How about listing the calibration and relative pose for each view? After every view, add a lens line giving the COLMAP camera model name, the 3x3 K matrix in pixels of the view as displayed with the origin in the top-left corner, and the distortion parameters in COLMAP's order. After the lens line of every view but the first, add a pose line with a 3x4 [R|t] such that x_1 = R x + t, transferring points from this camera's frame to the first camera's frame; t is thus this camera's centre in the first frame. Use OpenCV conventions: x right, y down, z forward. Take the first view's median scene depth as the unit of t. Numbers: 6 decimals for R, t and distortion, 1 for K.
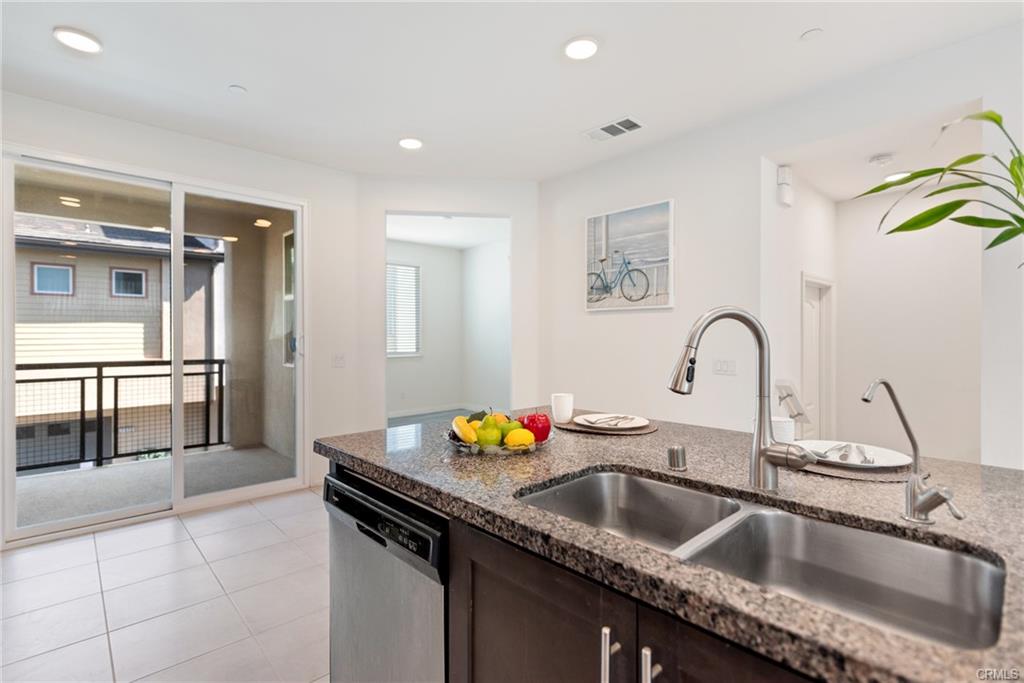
lens RADIAL K [[482.5, 0, 512.0], [0, 482.5, 336.5], [0, 0, 1]] dist [0.003552, -0.000401]
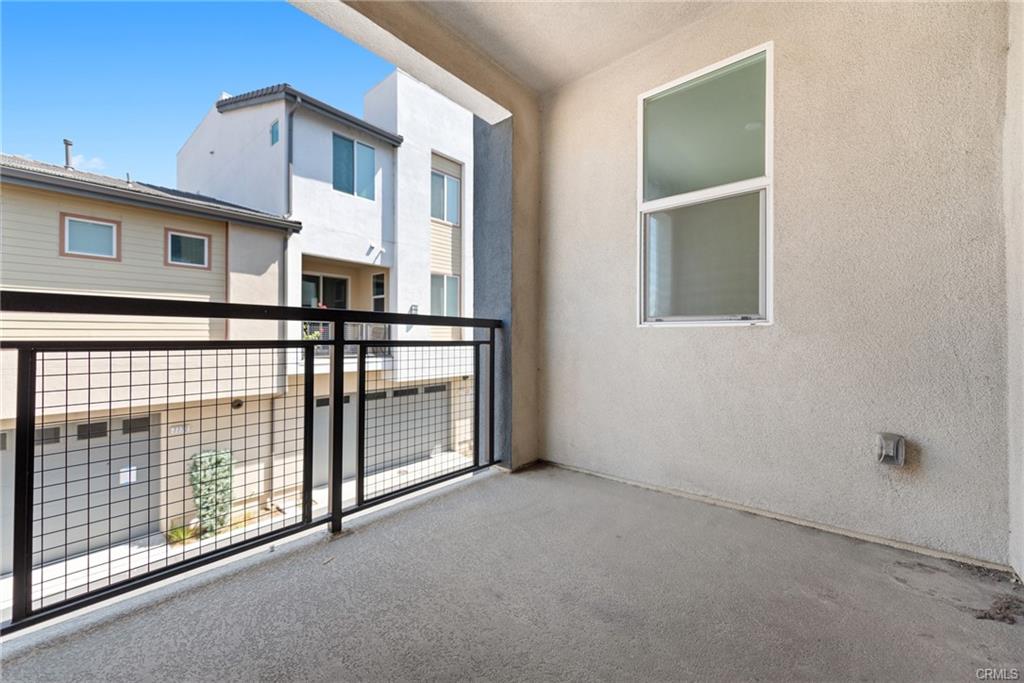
lens RADIAL K [[400.5, 0, 516.6], [0, 400.5, 335.5], [0, 0, 1]] dist [0.001696, 0.000011]
pose [[0.993101, 0.003584, 0.117204, -0.738181], [-0.003426, 0.999993, -0.001545, 0.078670], [-0.117209, 0.001133, 0.993107, 0.602905]]
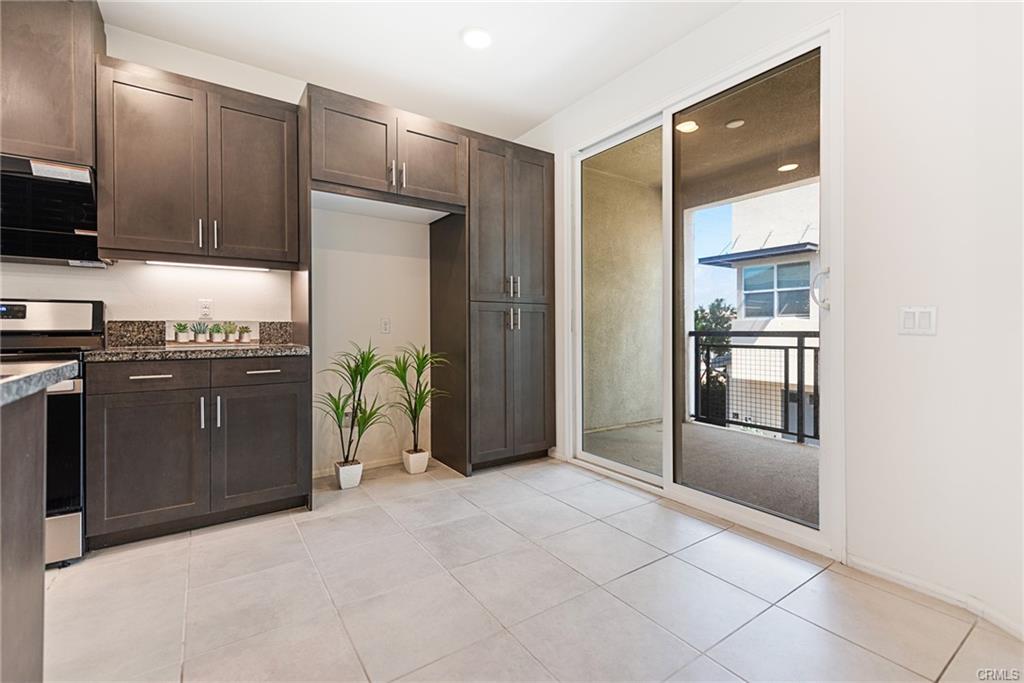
lens RADIAL K [[450.9, 0, 516.4], [0, 450.9, 336.4], [0, 0, 1]] dist [0.001426, -0.000932]
pose [[-0.137677, 0.015115, -0.990362, 0.089765], [0.002711, 0.999886, 0.014883, 0.048670], [0.990473, -0.000636, -0.137702, 0.585443]]
